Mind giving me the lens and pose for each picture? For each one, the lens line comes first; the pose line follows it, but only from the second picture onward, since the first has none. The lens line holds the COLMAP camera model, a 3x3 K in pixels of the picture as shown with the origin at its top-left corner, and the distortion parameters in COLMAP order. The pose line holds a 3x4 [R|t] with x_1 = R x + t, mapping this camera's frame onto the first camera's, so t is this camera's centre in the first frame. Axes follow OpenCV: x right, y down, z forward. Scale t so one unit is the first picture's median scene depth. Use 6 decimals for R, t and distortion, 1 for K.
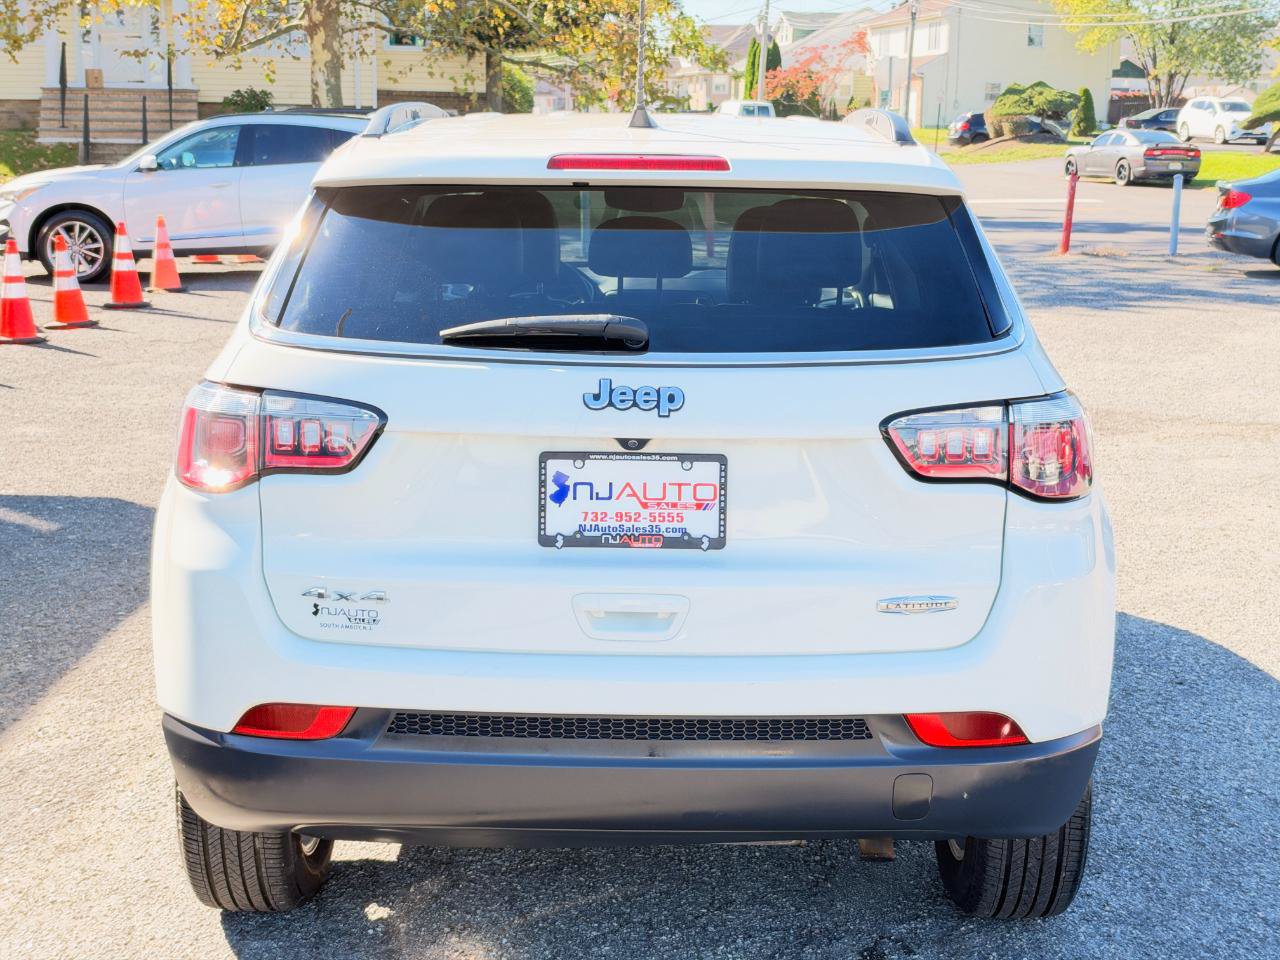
lens RADIAL K [[1819.2, 0, 640.0], [0, 1819.2, 480.0], [0, 0, 1]] dist [0.289605, -0.890721]
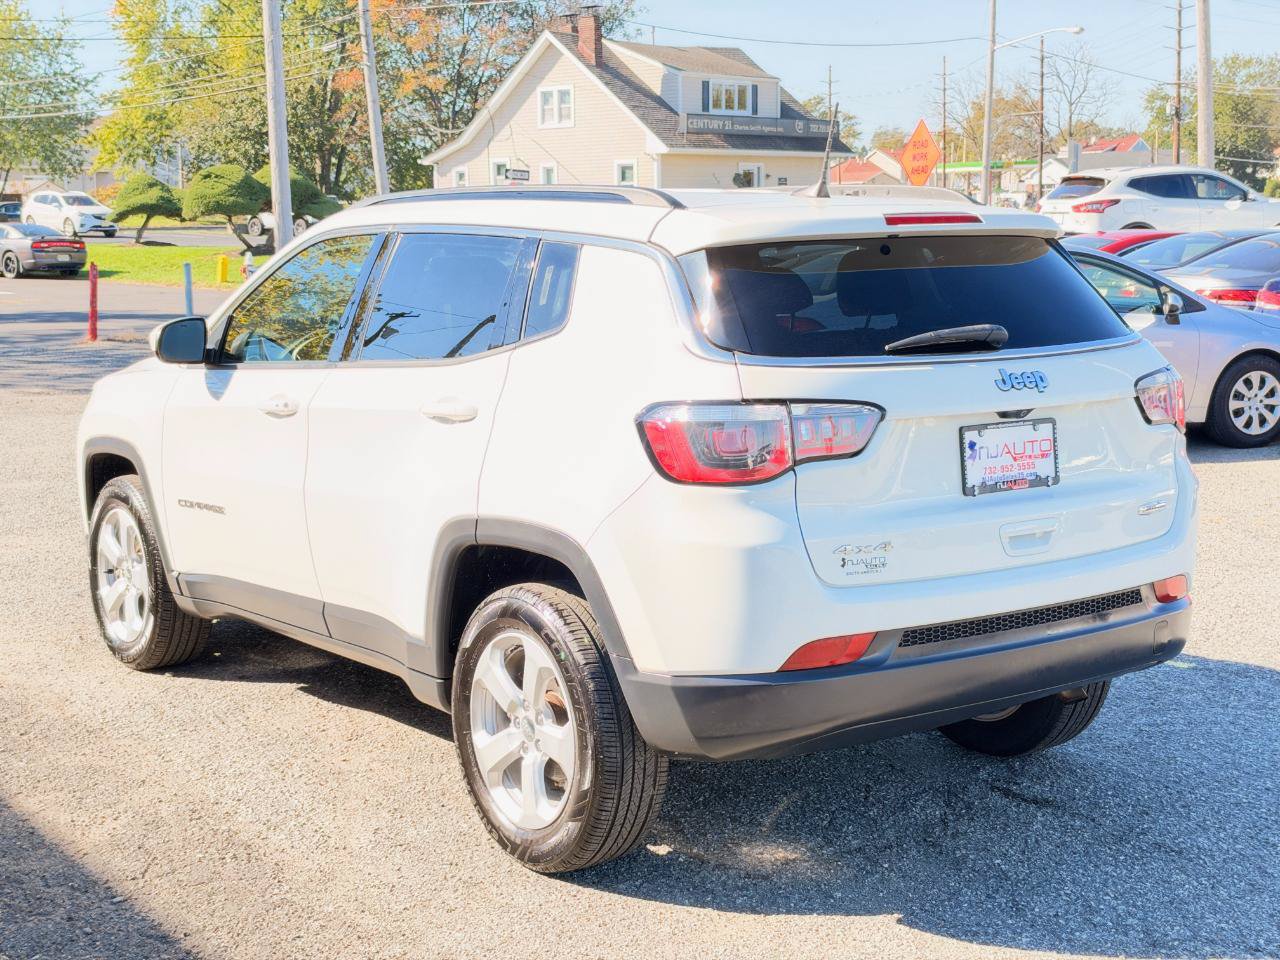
lens RADIAL K [[1819.2, 0, 640.0], [0, 1819.2, 480.0], [0, 0, 1]] dist [0.289605, -0.890721]
pose [[0.807172, -0.101834, 0.581466, -1.048511], [0.130410, 0.991433, -0.007399, 0.002861], [-0.575731, 0.081802, 0.813537, 0.019207]]
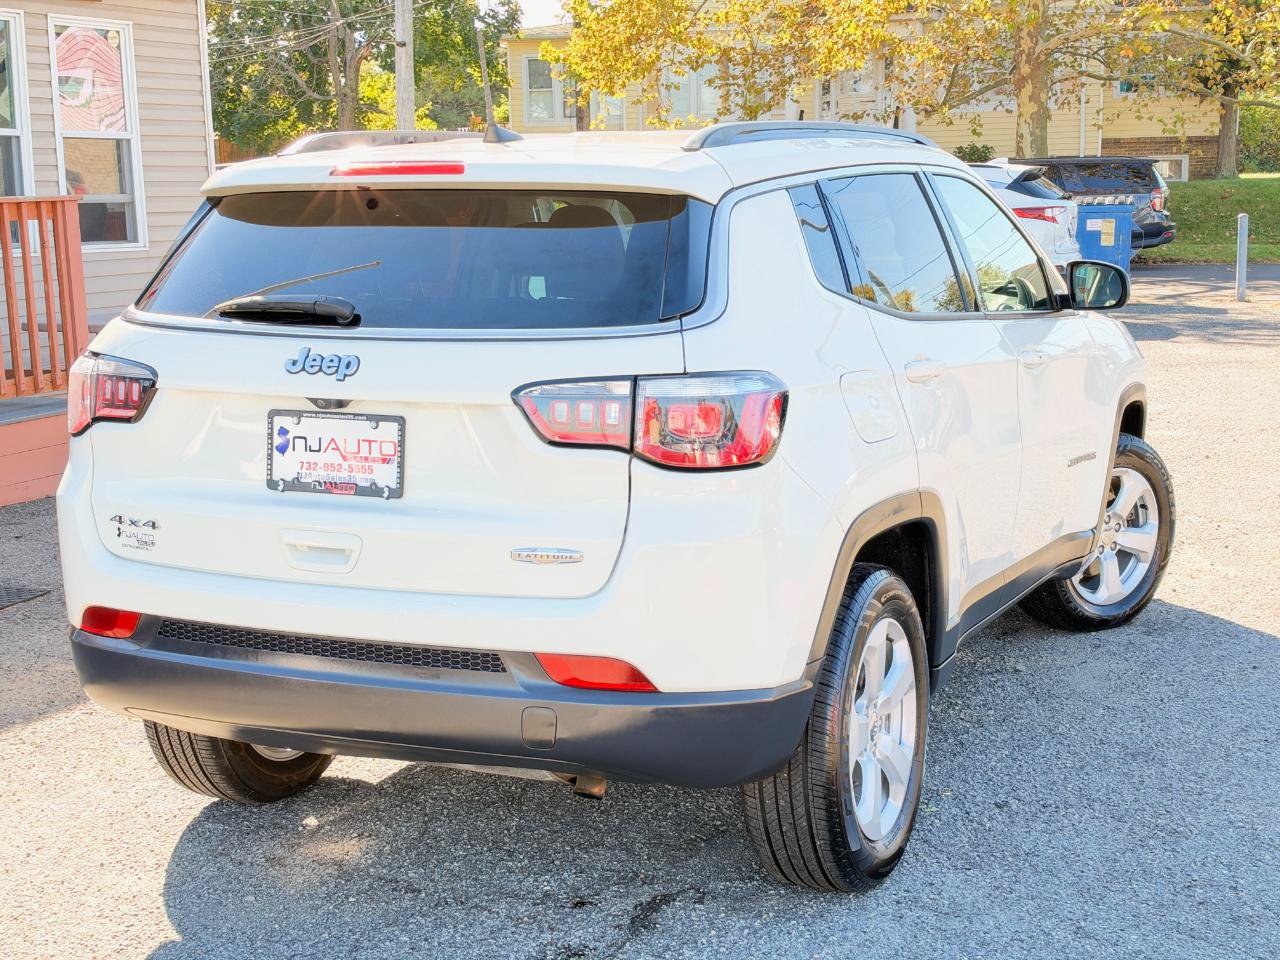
lens RADIAL K [[1819.2, 0, 640.0], [0, 1819.2, 480.0], [0, 0, 1]] dist [0.289605, -0.890721]
pose [[0.908800, 0.041537, -0.415158, 0.662209], [-0.054043, 0.998369, -0.018414, 0.039318], [0.413716, 0.039171, 0.909563, 0.008267]]
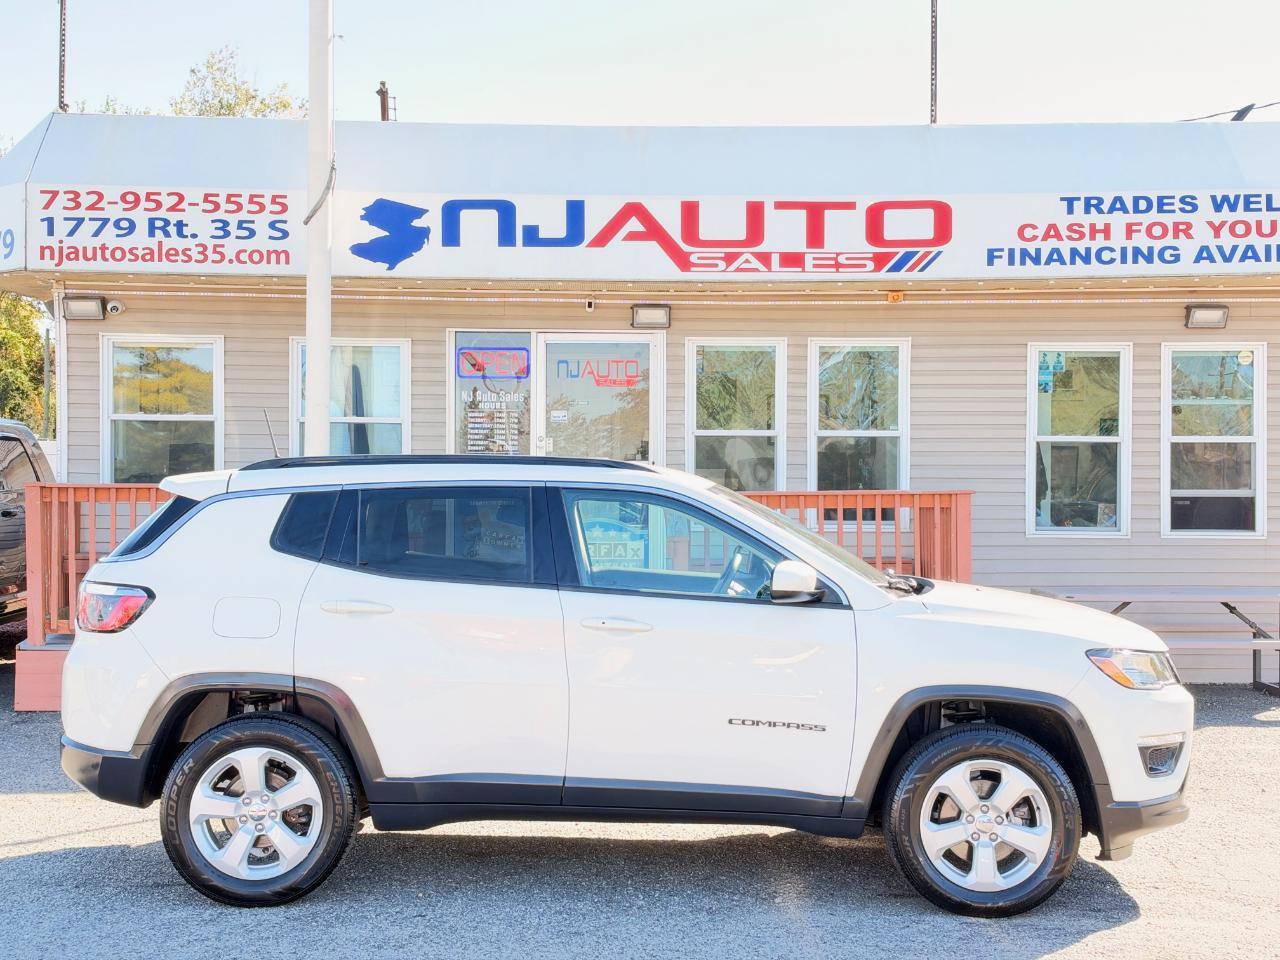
lens RADIAL K [[1819.2, 0, 640.0], [0, 1819.2, 480.0], [0, 0, 1]] dist [0.289605, -0.890721]
pose [[0.023654, -0.009641, -0.999674, 2.485538], [-0.191390, 0.981414, -0.013993, -0.261083], [0.981229, 0.191658, 0.021369, 1.585668]]
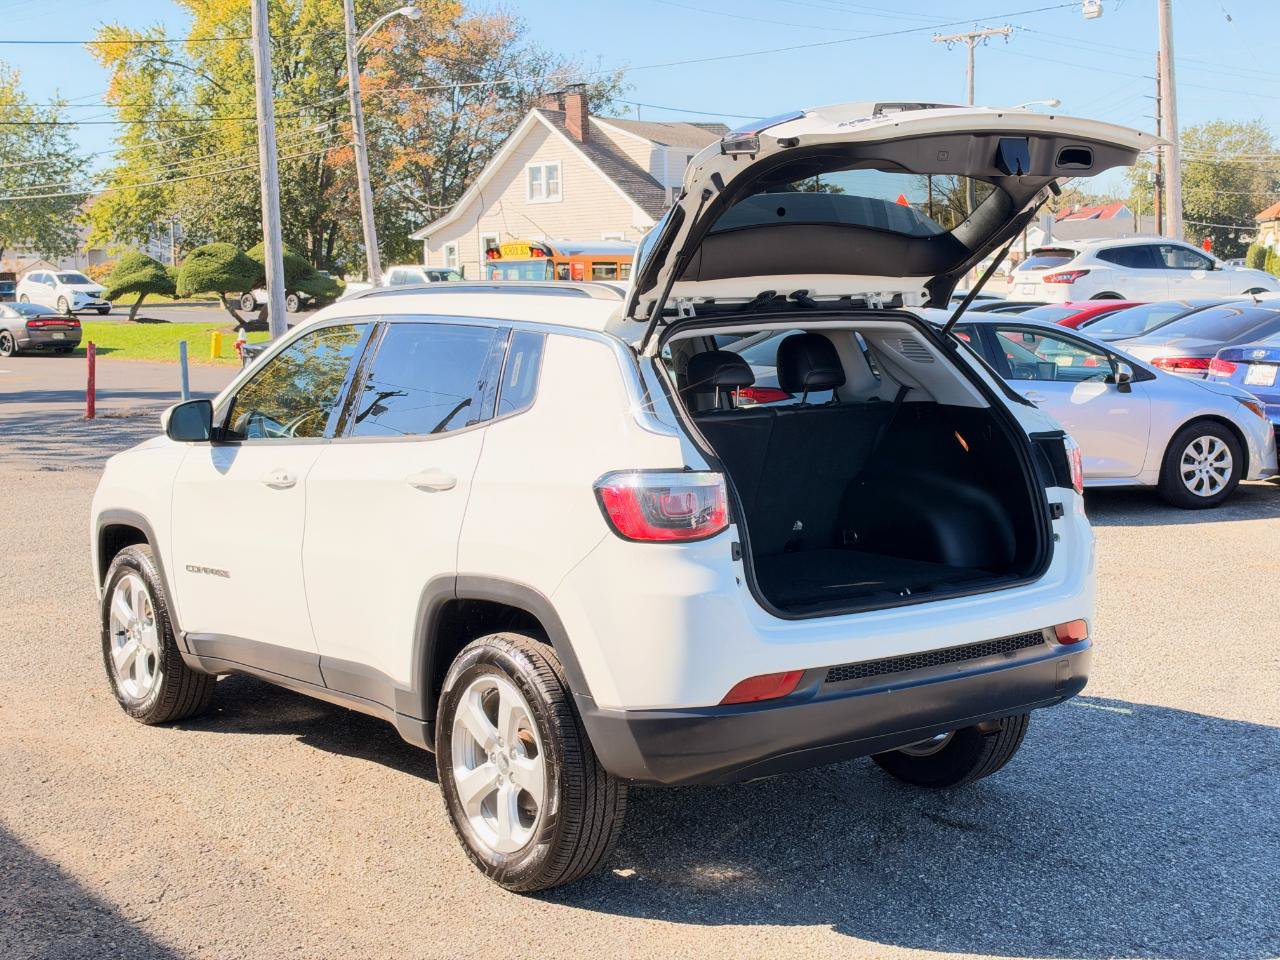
lens RADIAL K [[1819.2, 0, 640.0], [0, 1819.2, 480.0], [0, 0, 1]] dist [0.289605, -0.890721]
pose [[0.803769, -0.088888, 0.588263, -1.138173], [0.141493, 0.988966, -0.043892, 0.016226], [-0.577871, 0.118514, 0.807477, -0.155372]]
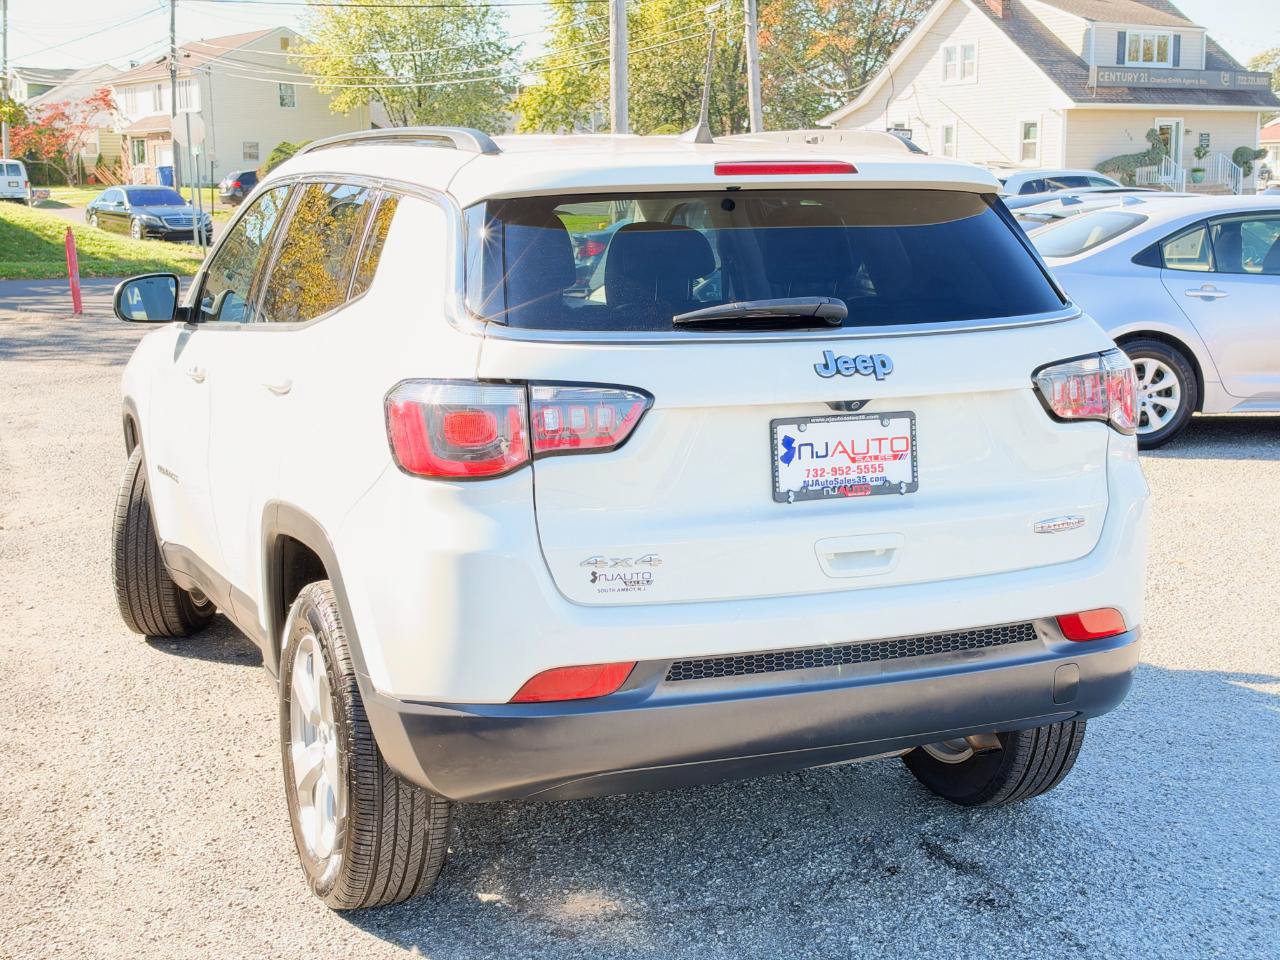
lens RADIAL K [[1819.2, 0, 640.0], [0, 1819.2, 480.0], [0, 0, 1]] dist [0.289605, -0.890721]
pose [[0.920399, -0.079351, 0.382843, -0.565482], [0.091270, 0.995741, -0.013039, 0.029409], [-0.380178, 0.046943, 0.923721, -0.019245]]
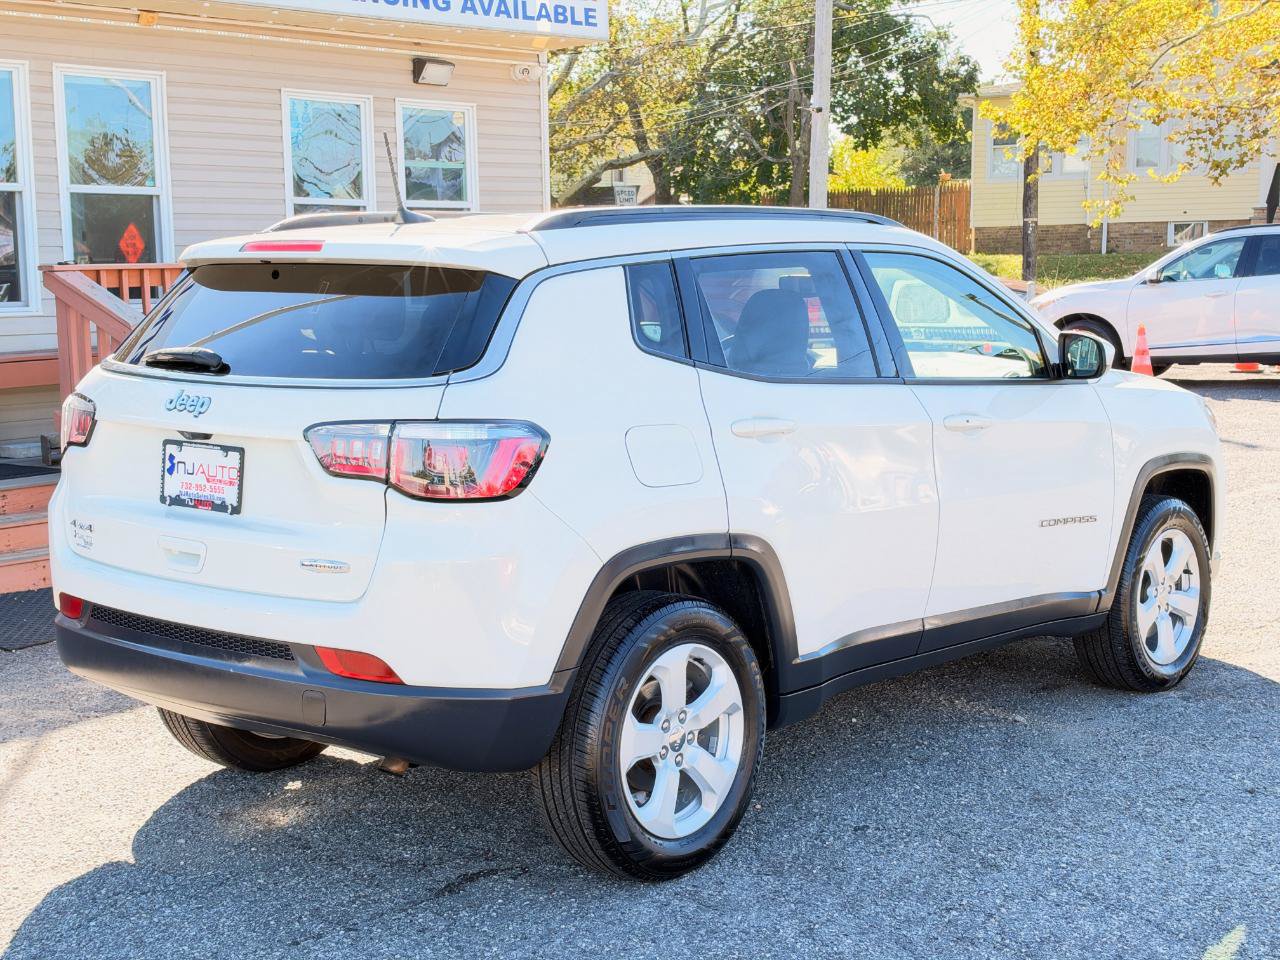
lens RADIAL K [[1819.2, 0, 640.0], [0, 1819.2, 480.0], [0, 0, 1]] dist [0.289605, -0.890721]
pose [[0.757710, 0.064039, -0.649441, 1.203279], [-0.105639, 0.994085, -0.025227, 0.014435], [0.643984, 0.087721, 0.759993, 0.112668]]
